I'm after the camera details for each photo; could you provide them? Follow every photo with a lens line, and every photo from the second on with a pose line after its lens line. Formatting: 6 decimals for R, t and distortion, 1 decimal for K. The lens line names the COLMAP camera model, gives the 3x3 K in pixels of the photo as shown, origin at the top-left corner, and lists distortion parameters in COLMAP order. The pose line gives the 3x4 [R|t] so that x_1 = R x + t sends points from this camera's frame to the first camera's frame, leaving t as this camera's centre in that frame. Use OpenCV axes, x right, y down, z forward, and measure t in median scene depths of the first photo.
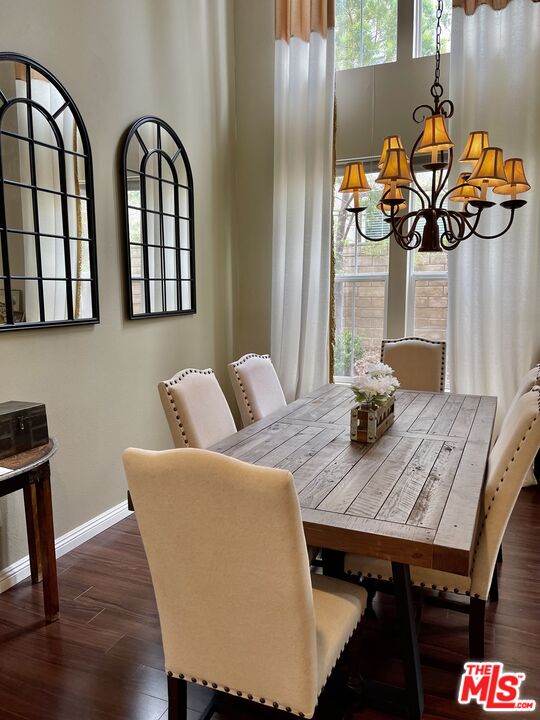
lens RADIAL K [[548.8, 0, 271.4], [0, 548.8, 357.5], [0, 0, 1]] dist [-0.000894, -0.002602]
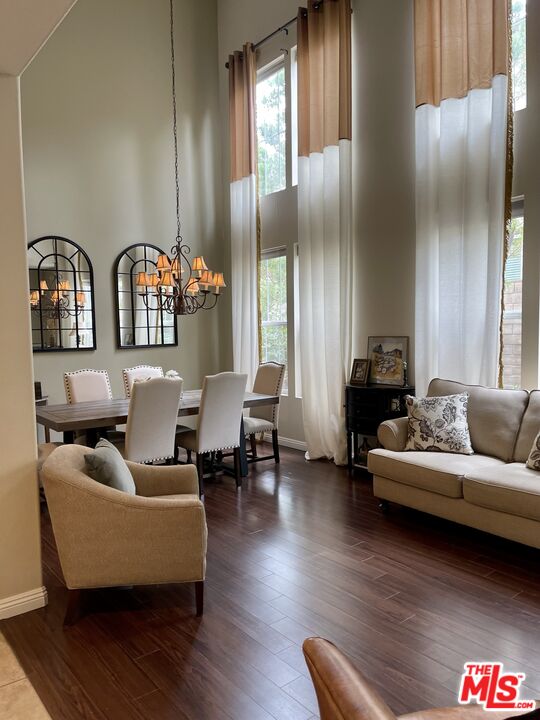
lens RADIAL K [[548.8, 0, 269.7], [0, 548.8, 361.6], [0, 0, 1]] dist [-0.000894, -0.002602]
pose [[0.881592, 0.031787, -0.470941, 0.965374], [-0.058537, 0.997390, -0.042261, 0.024595], [0.468369, 0.064824, 0.881152, -0.384800]]
